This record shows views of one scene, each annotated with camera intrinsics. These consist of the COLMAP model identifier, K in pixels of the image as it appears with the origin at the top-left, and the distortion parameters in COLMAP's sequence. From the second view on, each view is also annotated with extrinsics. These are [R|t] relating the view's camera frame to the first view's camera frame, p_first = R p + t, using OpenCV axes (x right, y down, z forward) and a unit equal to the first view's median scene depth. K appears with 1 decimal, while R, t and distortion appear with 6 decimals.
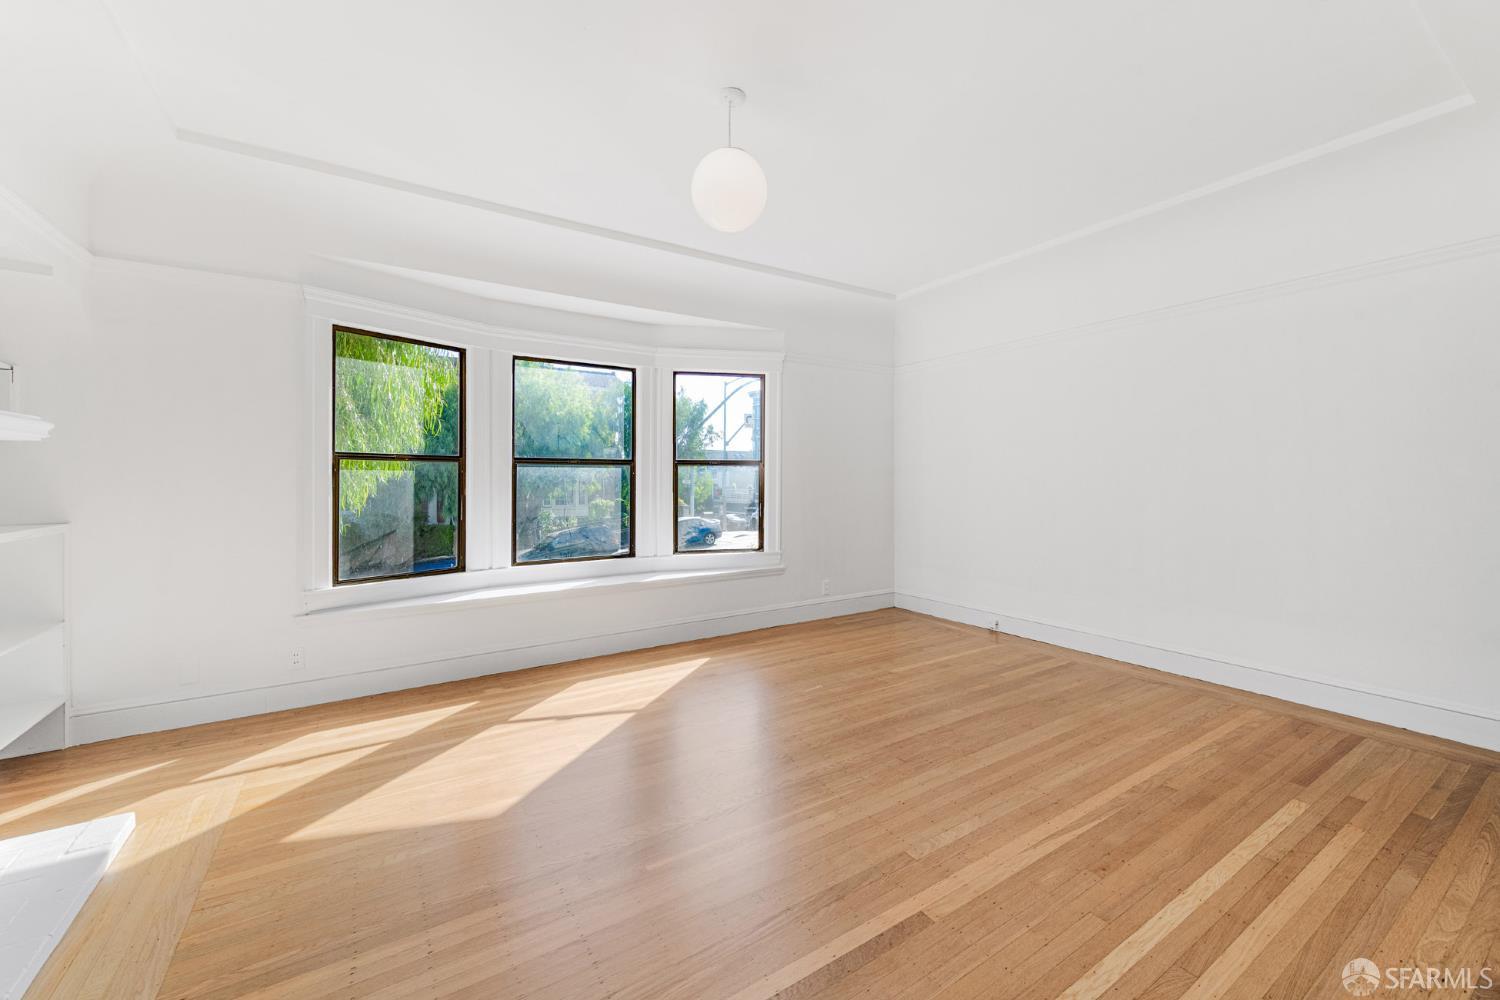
lens RADIAL K [[593.9, 0, 741.9], [0, 593.9, 470.9], [0, 0, 1]] dist [0.011718, -0.004601]
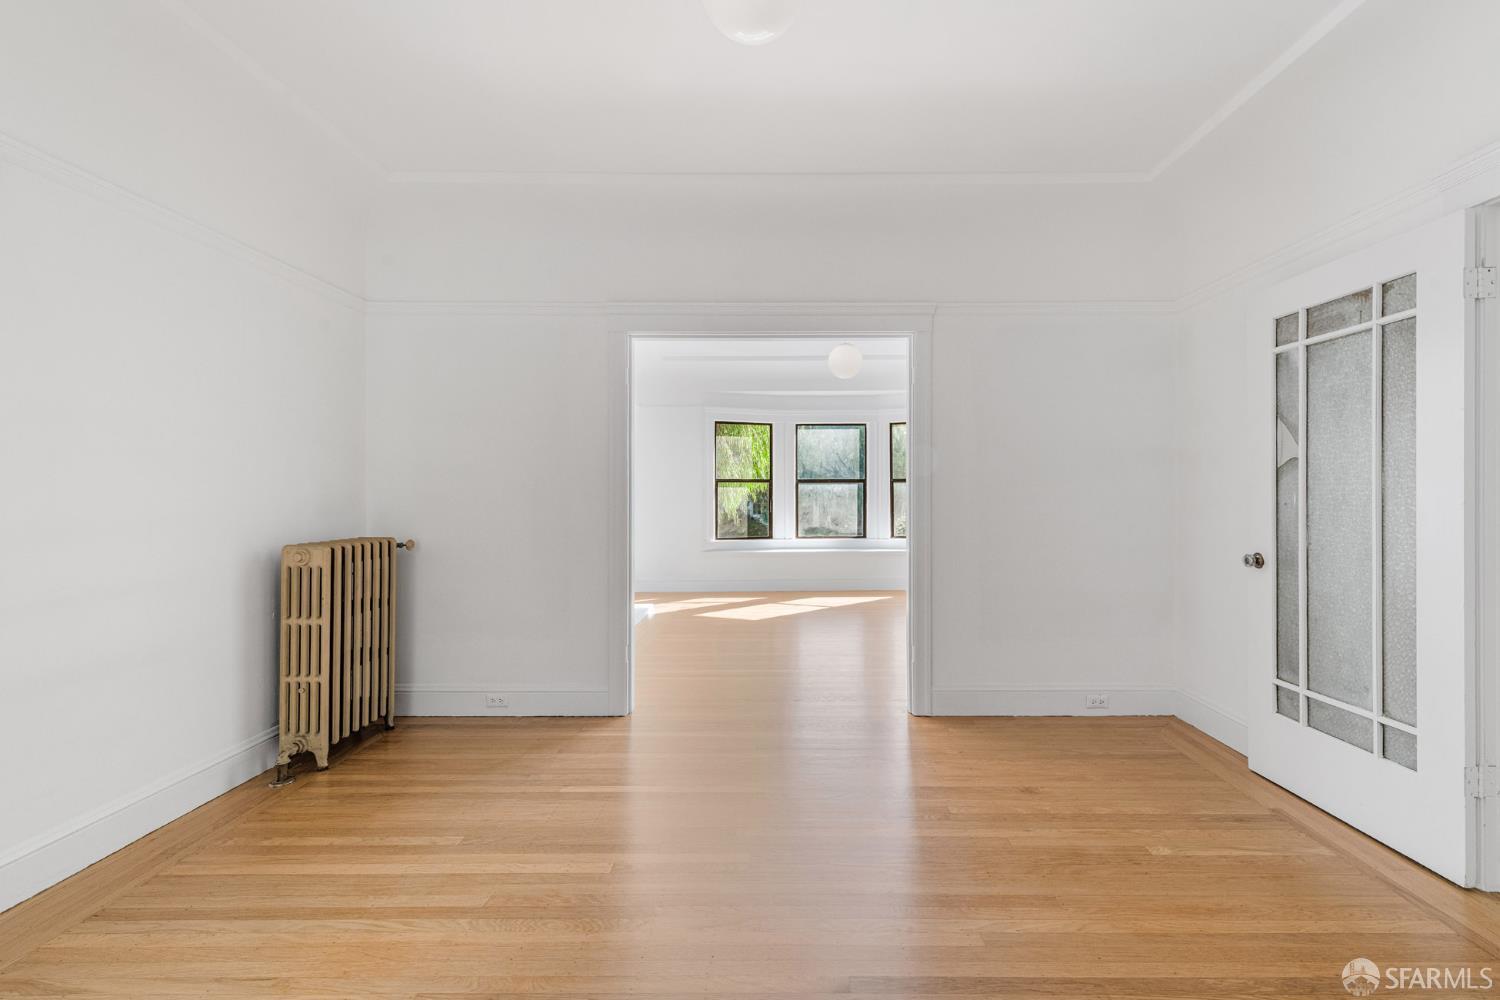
lens RADIAL K [[593.9, 0, 772.1], [0, 593.9, 487.9], [0, 0, 1]] dist [0.011718, -0.004601]
pose [[0.840999, -0.005847, -0.541004, 0.498206], [0.012452, 0.999886, 0.008551, -0.012351], [0.540893, -0.013928, 0.840976, -0.534389]]
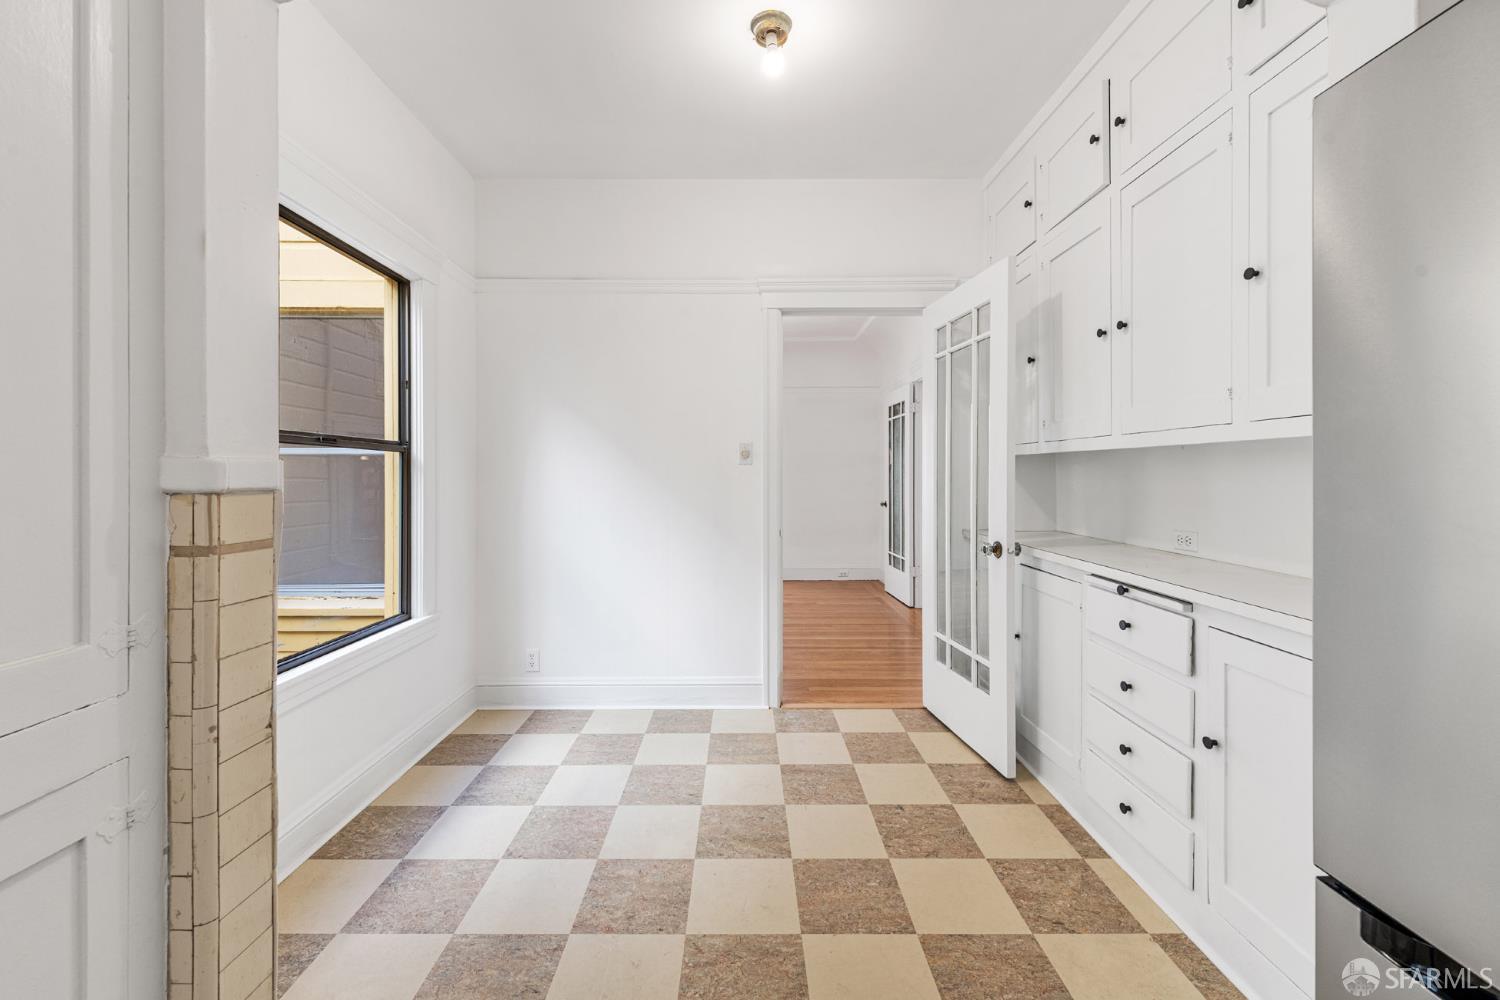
lens RADIAL K [[593.9, 0, 742.0], [0, 593.9, 474.9], [0, 0, 1]] dist [0.011718, -0.004601]
pose [[0.853679, 0.002670, -0.520793, 0.983538], [0.007691, 0.999813, 0.017734, -0.026885], [0.520743, -0.019145, 0.853499, -1.124005]]
